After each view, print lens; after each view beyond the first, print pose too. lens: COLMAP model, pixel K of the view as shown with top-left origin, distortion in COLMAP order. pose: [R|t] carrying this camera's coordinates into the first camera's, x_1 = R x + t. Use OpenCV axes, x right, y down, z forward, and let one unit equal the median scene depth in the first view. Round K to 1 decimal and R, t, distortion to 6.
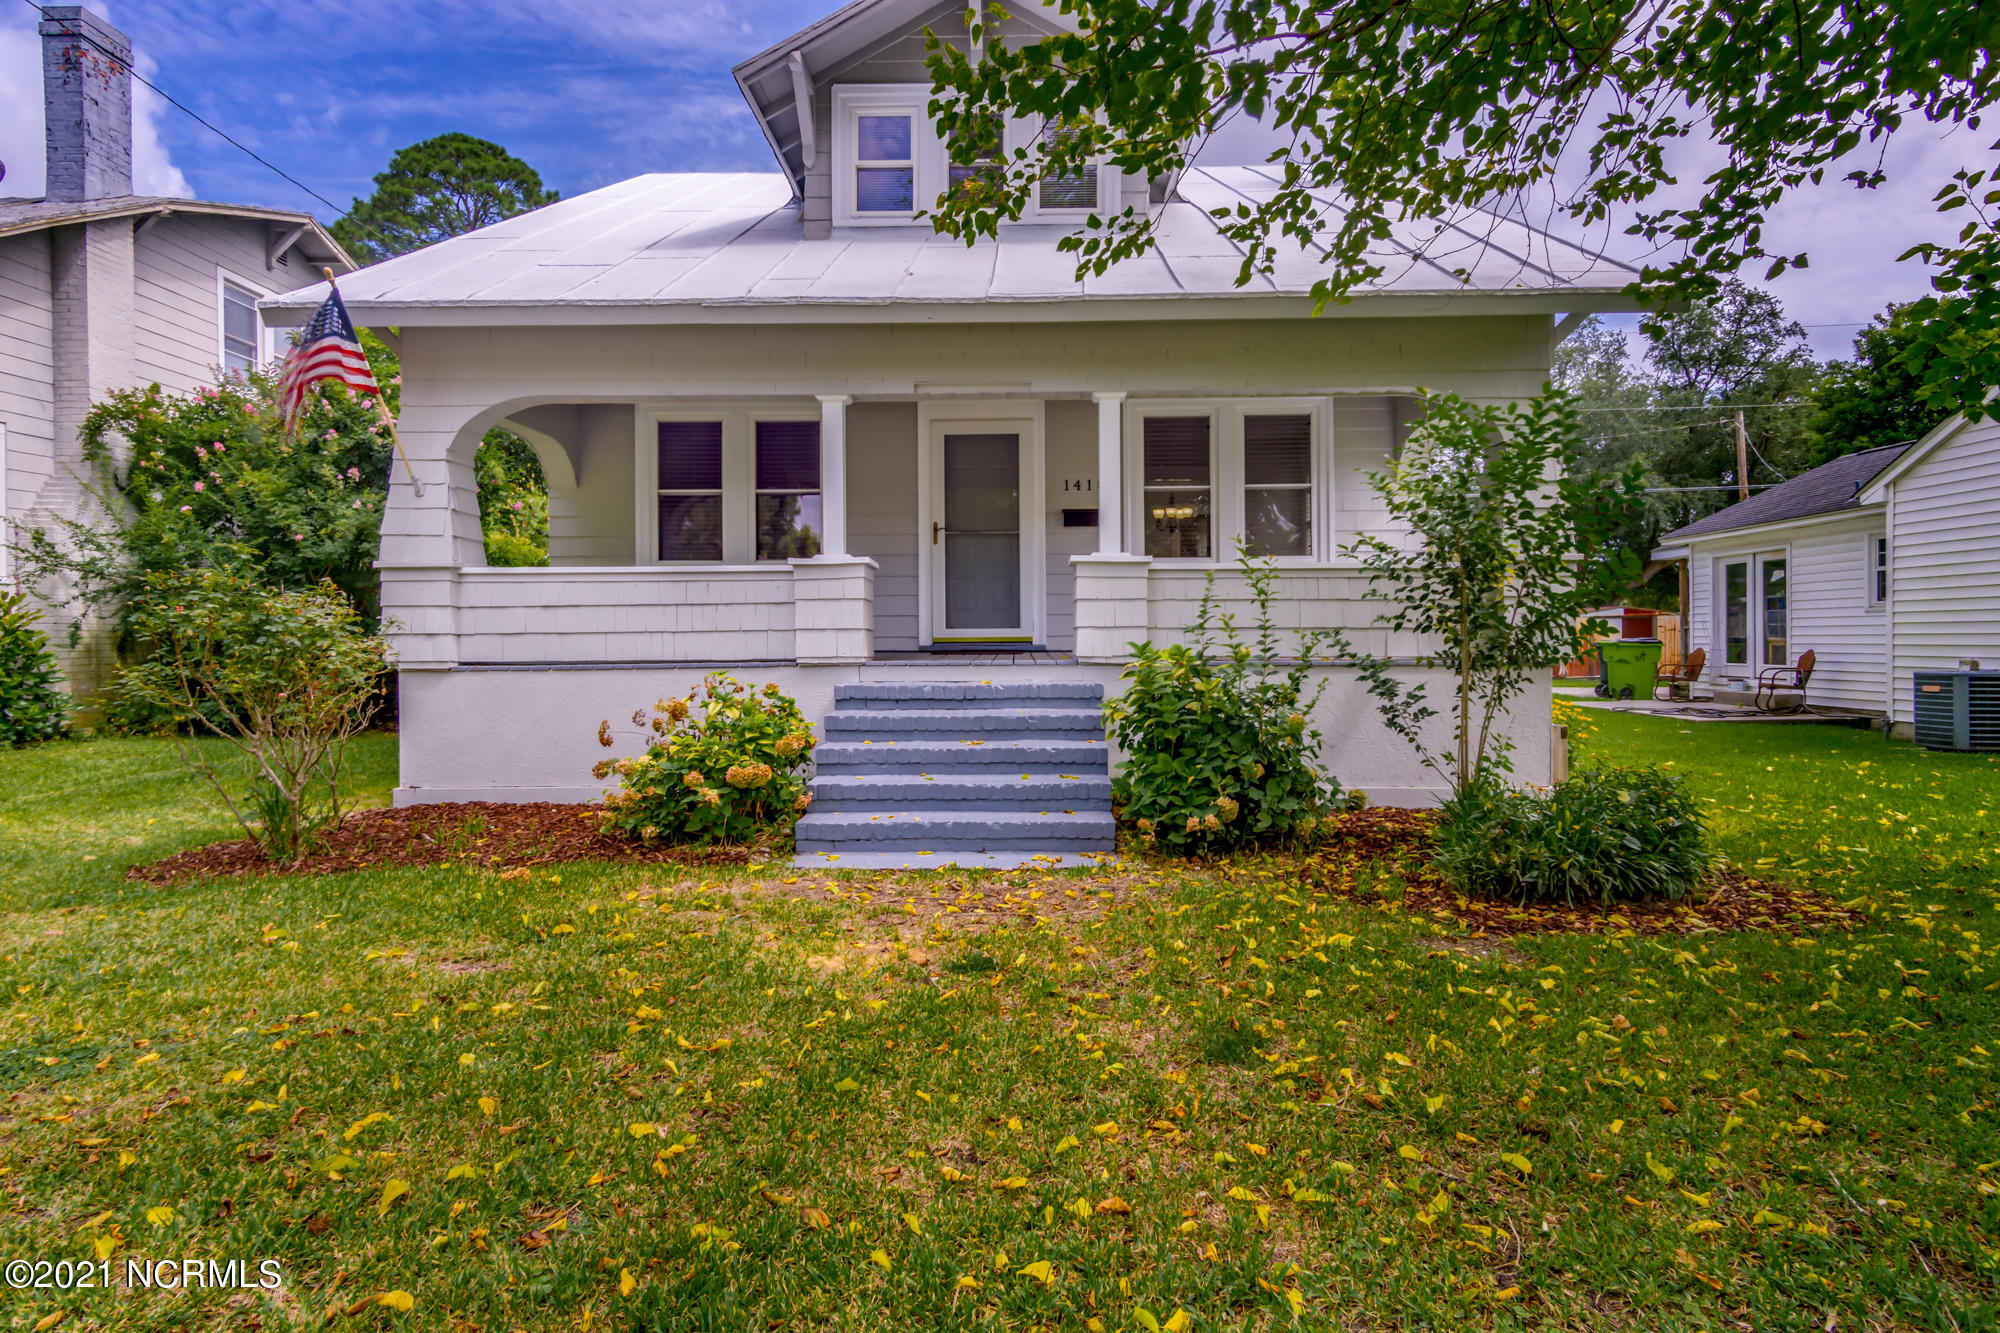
lens RADIAL K [[1063.8, 0, 997.0], [0, 1063.8, 645.1], [0, 0, 1]] dist [-0.004091, 0.000169]
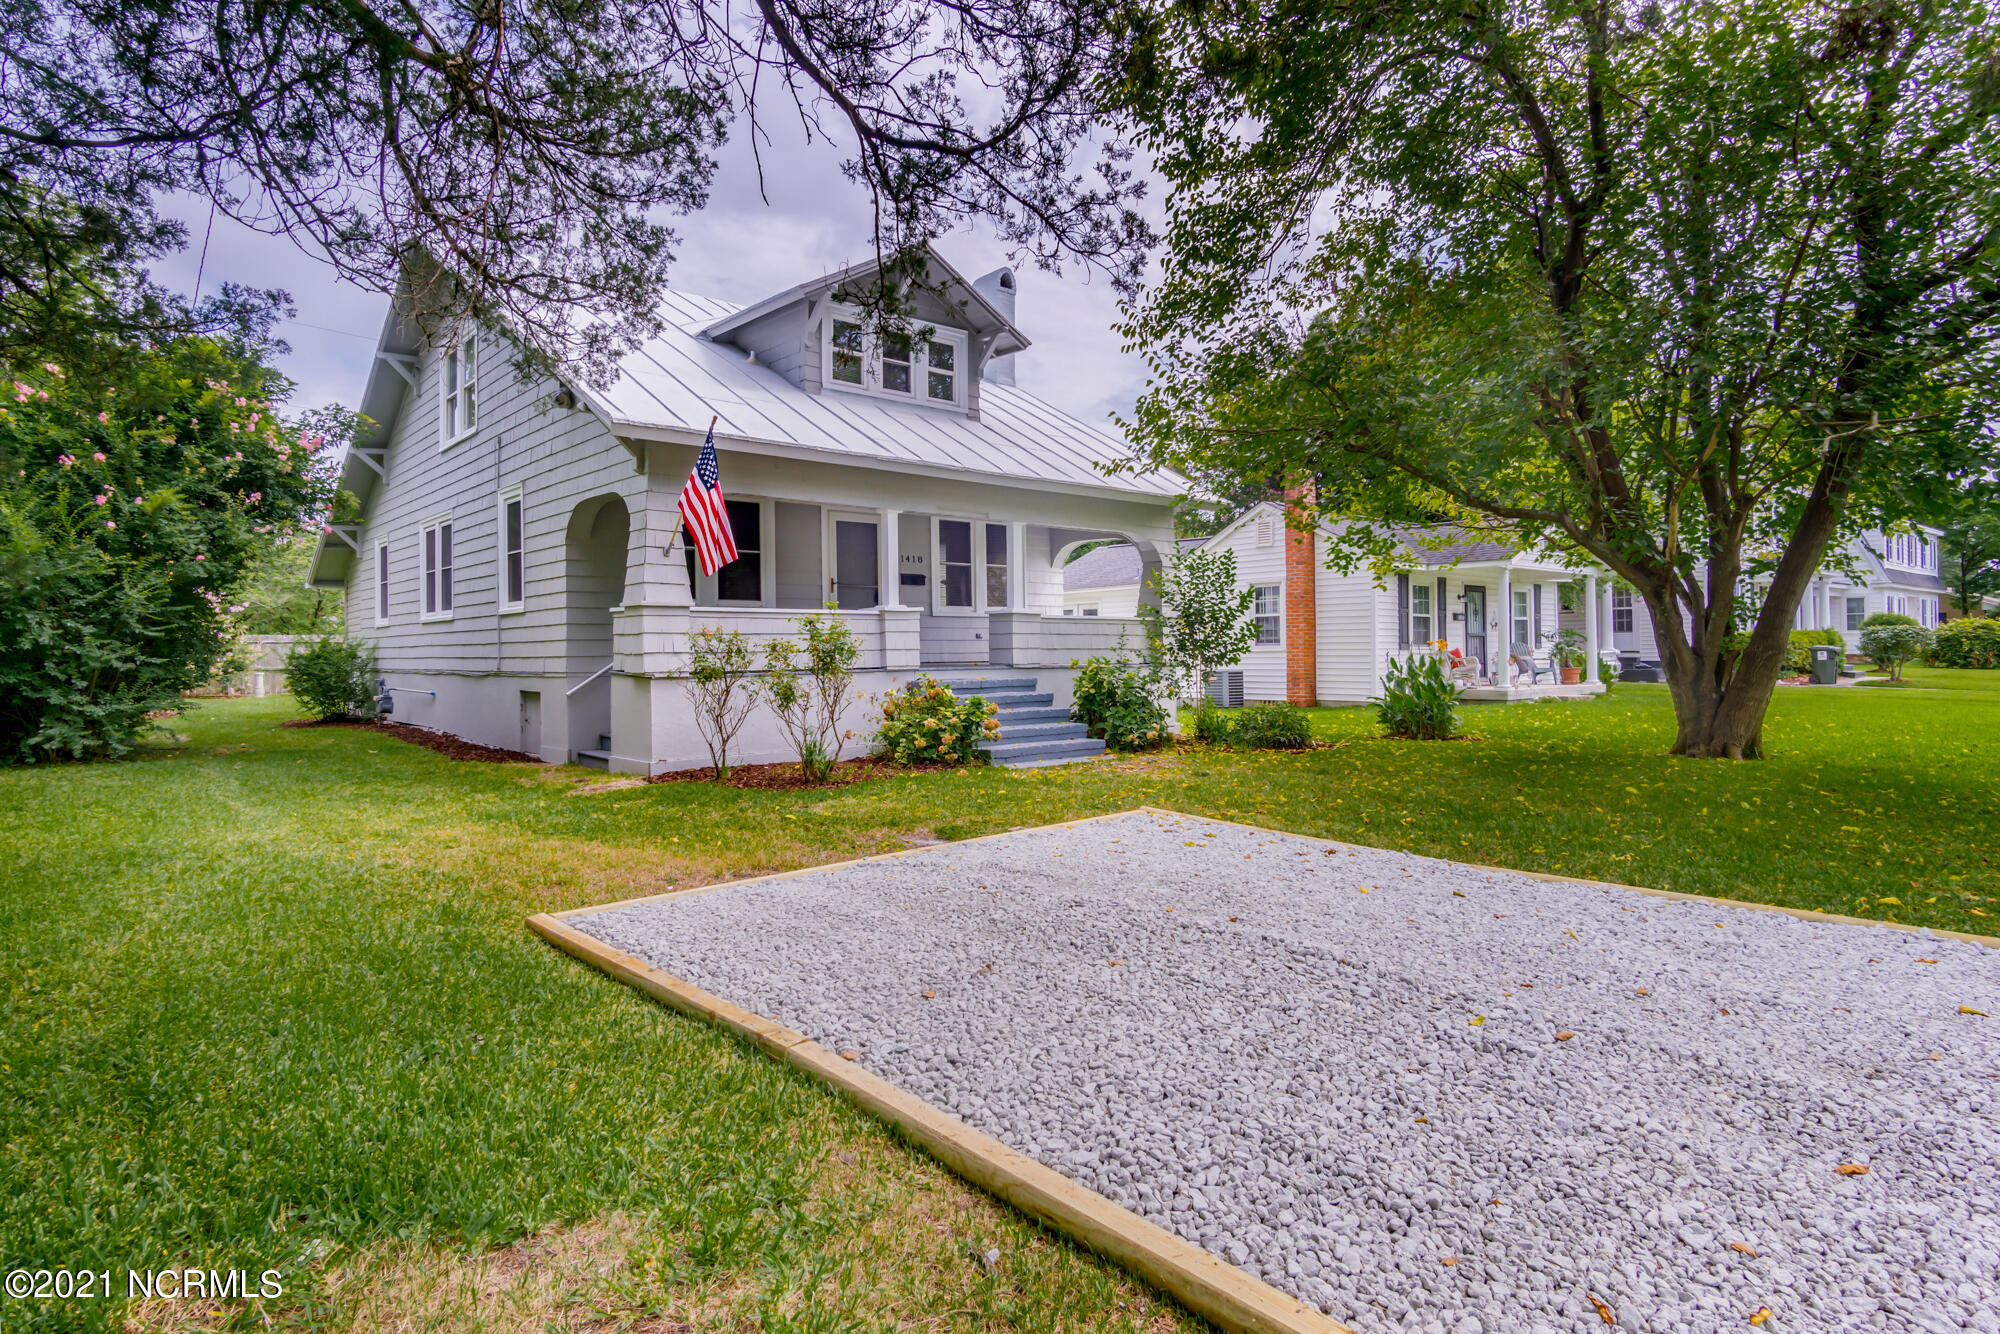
lens RADIAL K [[1063.8, 0, 997.0], [0, 1063.8, 645.6], [0, 0, 1]] dist [-0.004091, 0.000169]
pose [[0.735289, 0.003230, 0.677746, -0.962846], [0.006665, 0.999906, -0.011995, -0.000075], [-0.677721, 0.013337, 0.735198, -0.279309]]
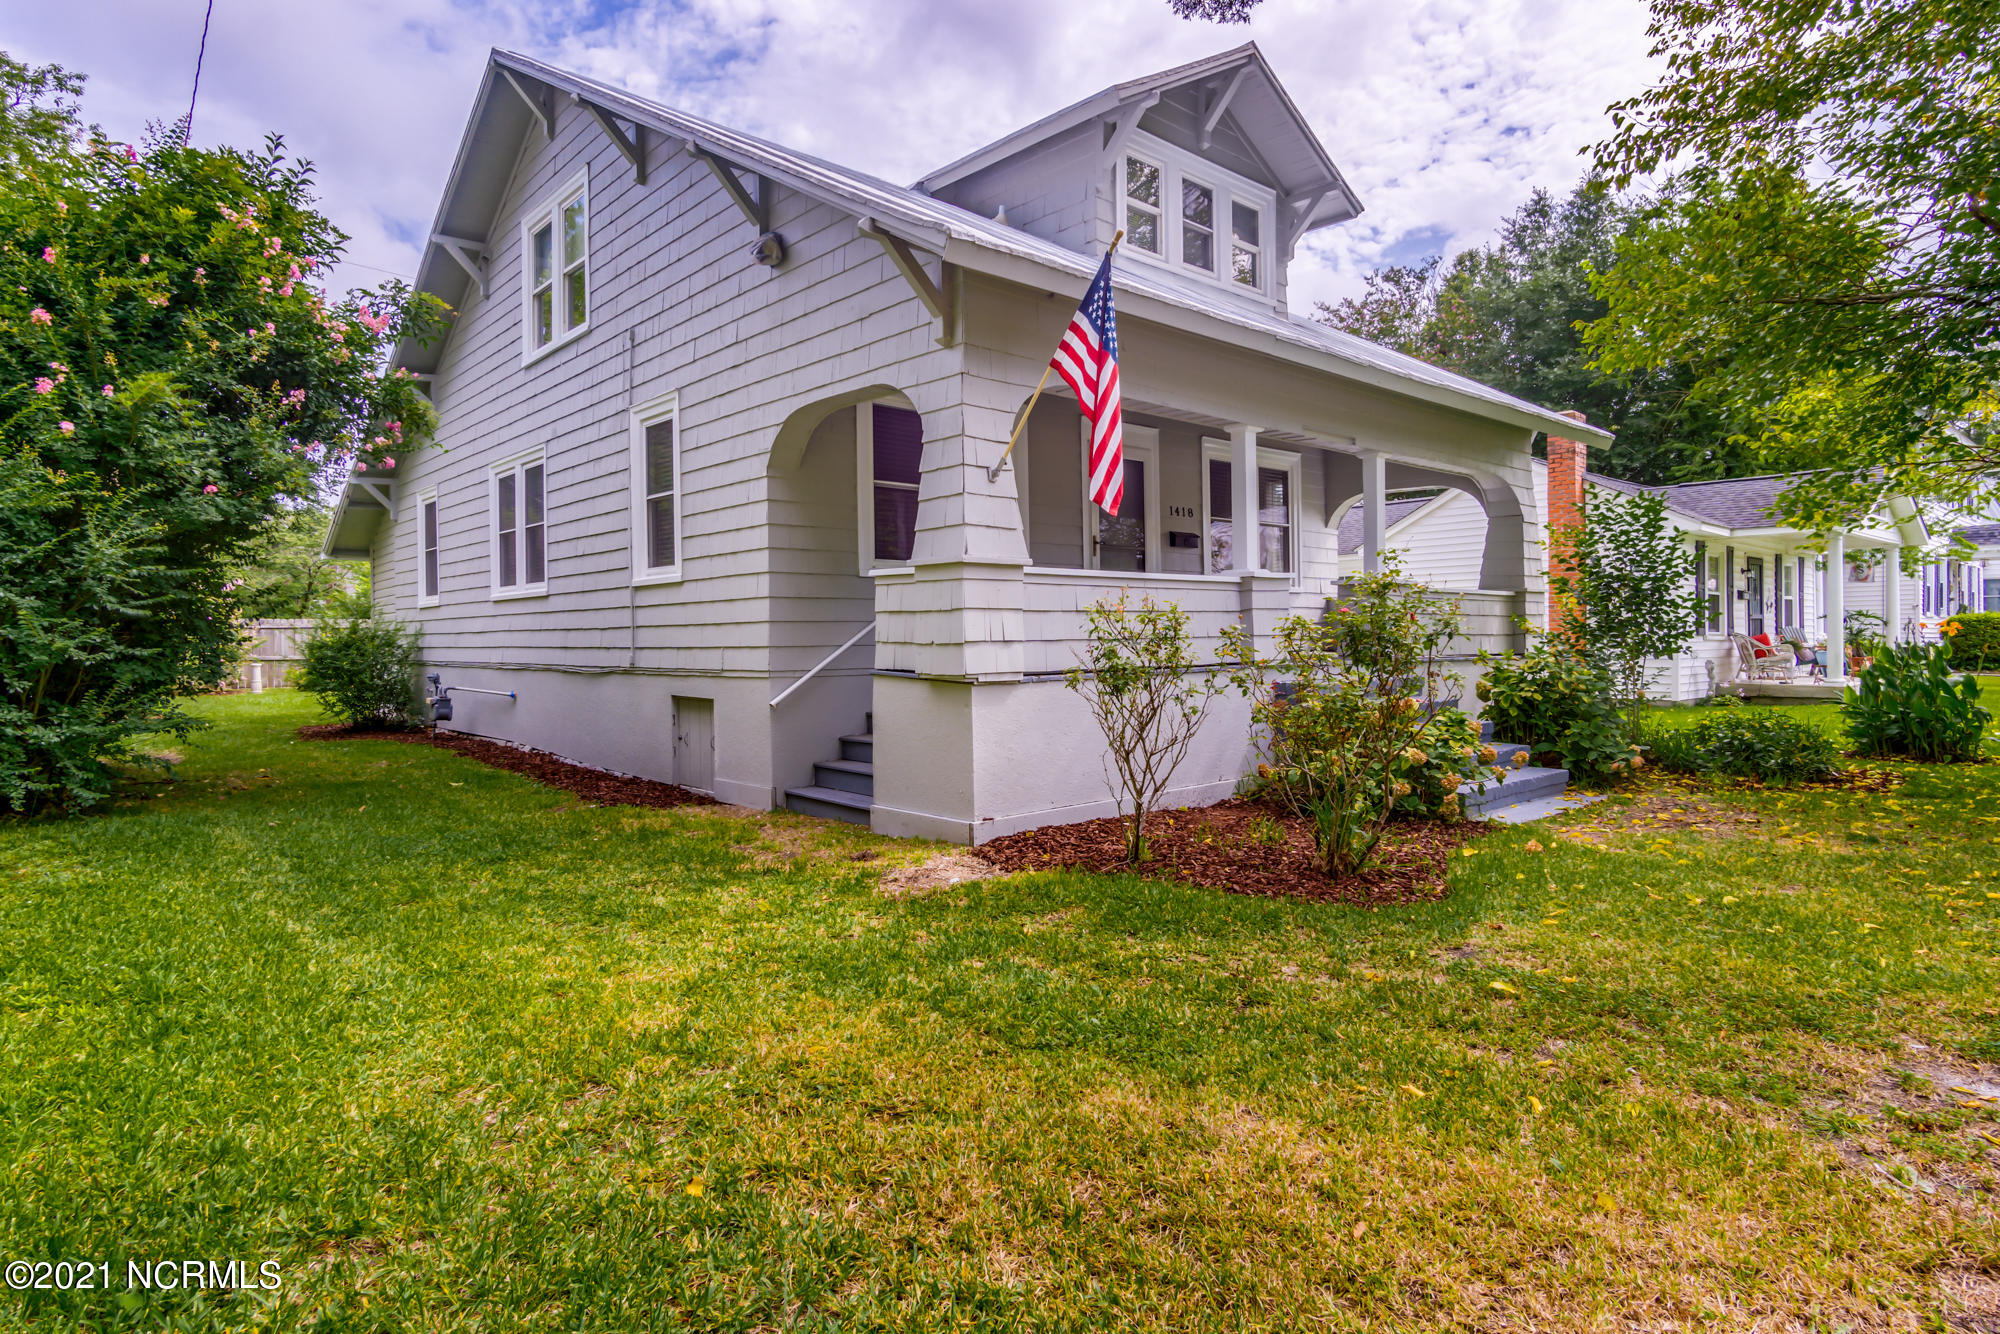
lens RADIAL K [[1082.3, 0, 1006.6], [0, 1082.3, 646.6], [0, 0, 1]] dist [-0.002493, -0.001637]
pose [[0.726482, -0.007028, 0.687150, -0.928722], [0.007611, 0.999969, 0.002180, -0.006417], [-0.687144, 0.003646, 0.726512, 0.273801]]
